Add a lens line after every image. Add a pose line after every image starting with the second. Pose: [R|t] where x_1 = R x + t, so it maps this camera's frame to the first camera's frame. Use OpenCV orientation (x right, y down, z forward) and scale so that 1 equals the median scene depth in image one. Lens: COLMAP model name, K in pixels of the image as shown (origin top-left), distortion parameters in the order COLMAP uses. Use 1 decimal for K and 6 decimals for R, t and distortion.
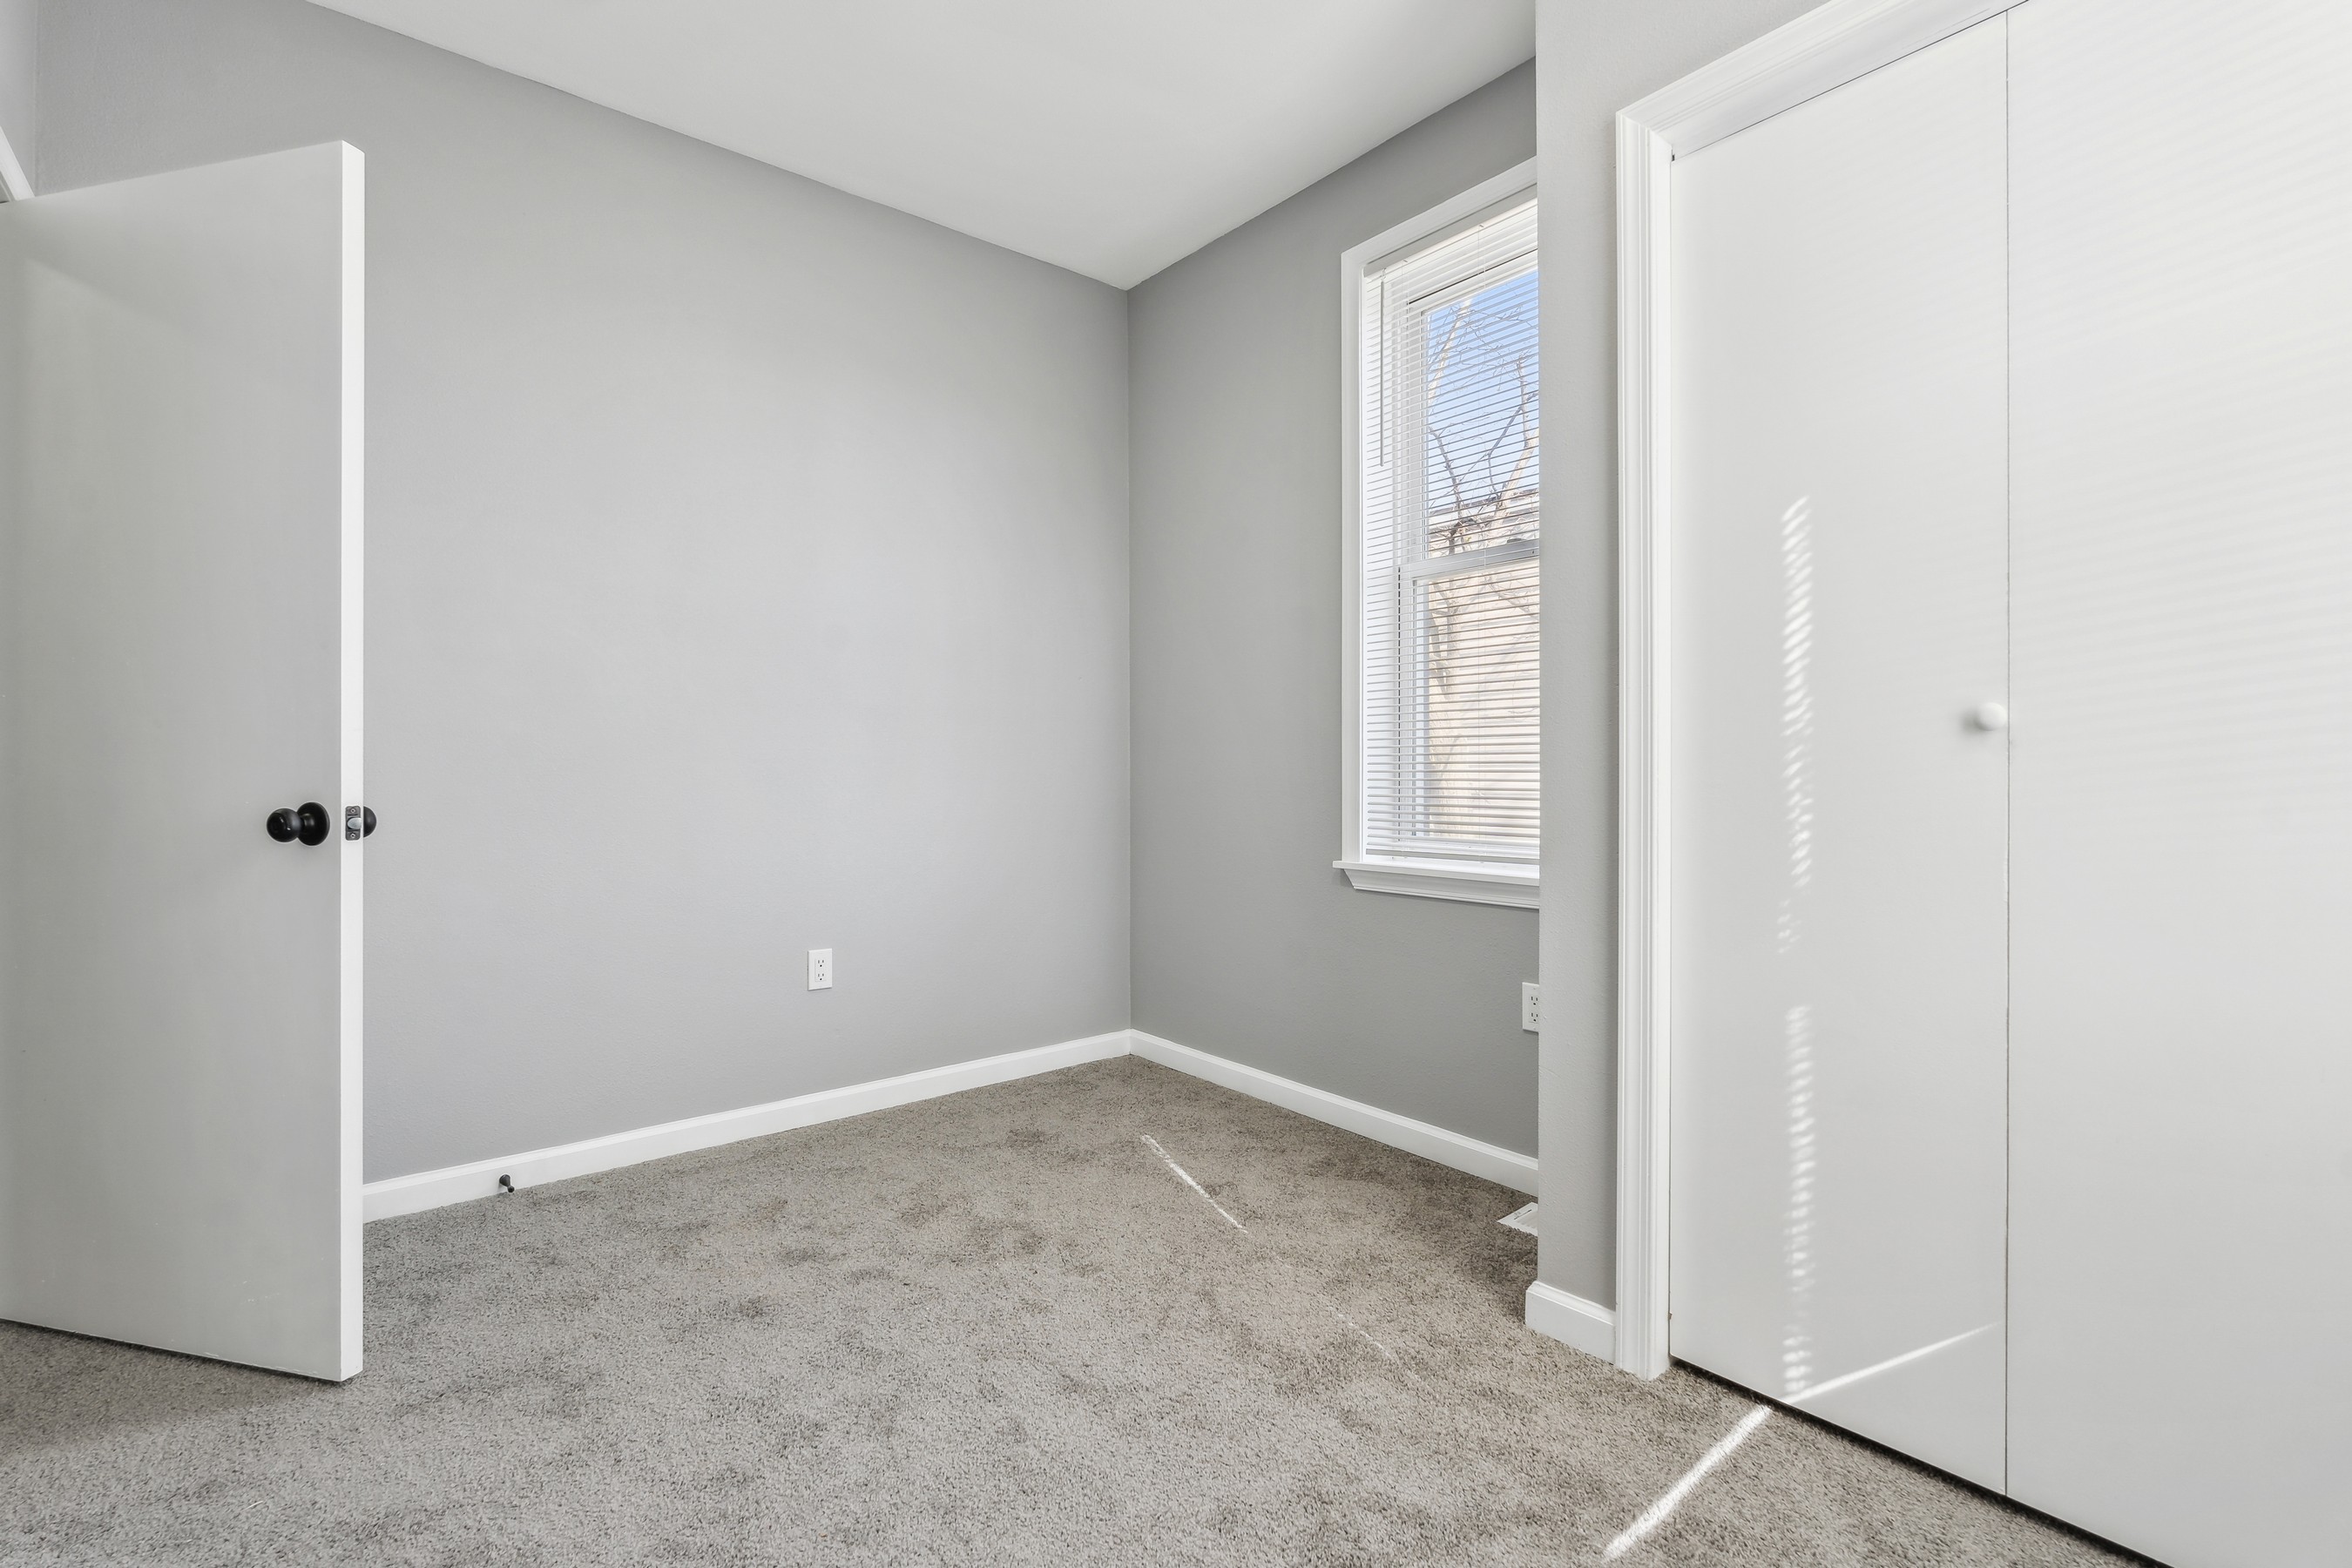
lens RADIAL K [[1050.3, 0, 1156.6], [0, 1050.3, 778.5], [0, 0, 1]] dist [-0.000204, -0.000161]
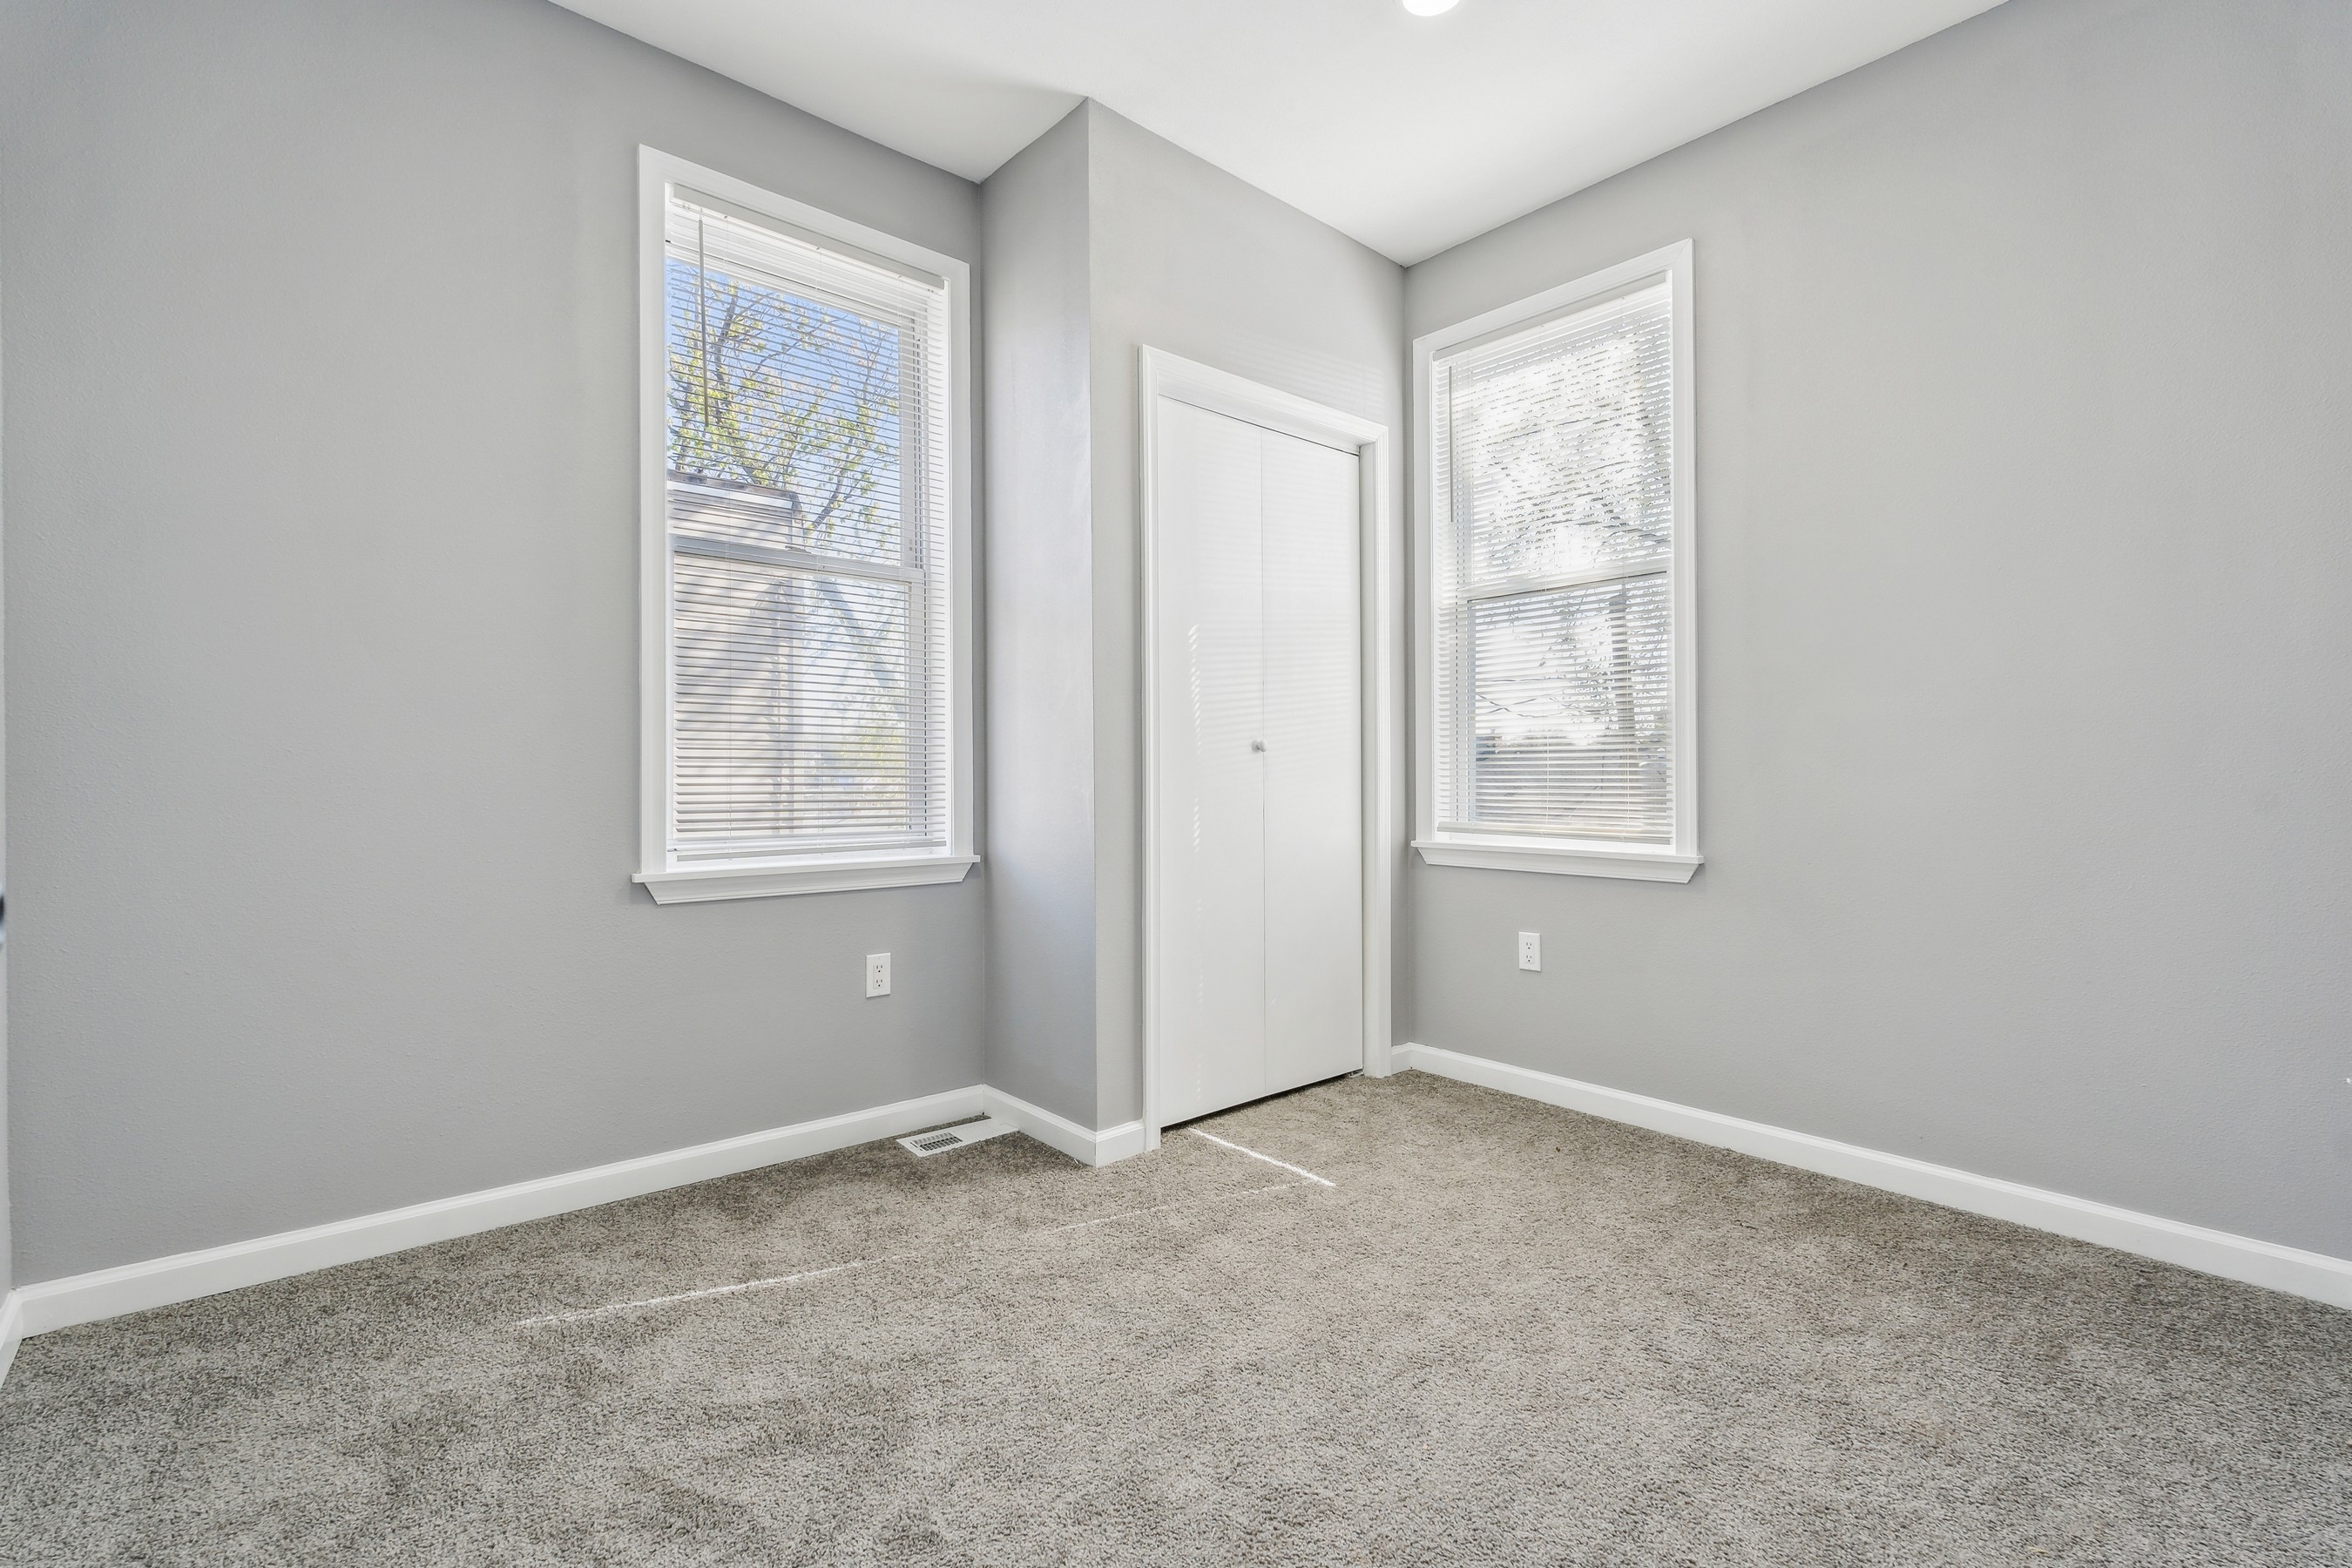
lens RADIAL K [[1050.3, 0, 1156.6], [0, 1050.3, 778.5], [0, 0, 1]] dist [-0.000204, -0.000161]
pose [[-0.034470, 0.002702, 0.999402, -0.847861], [0.004372, 0.999987, -0.002553, 0.009442], [-0.999396, 0.004281, -0.034481, 0.789916]]
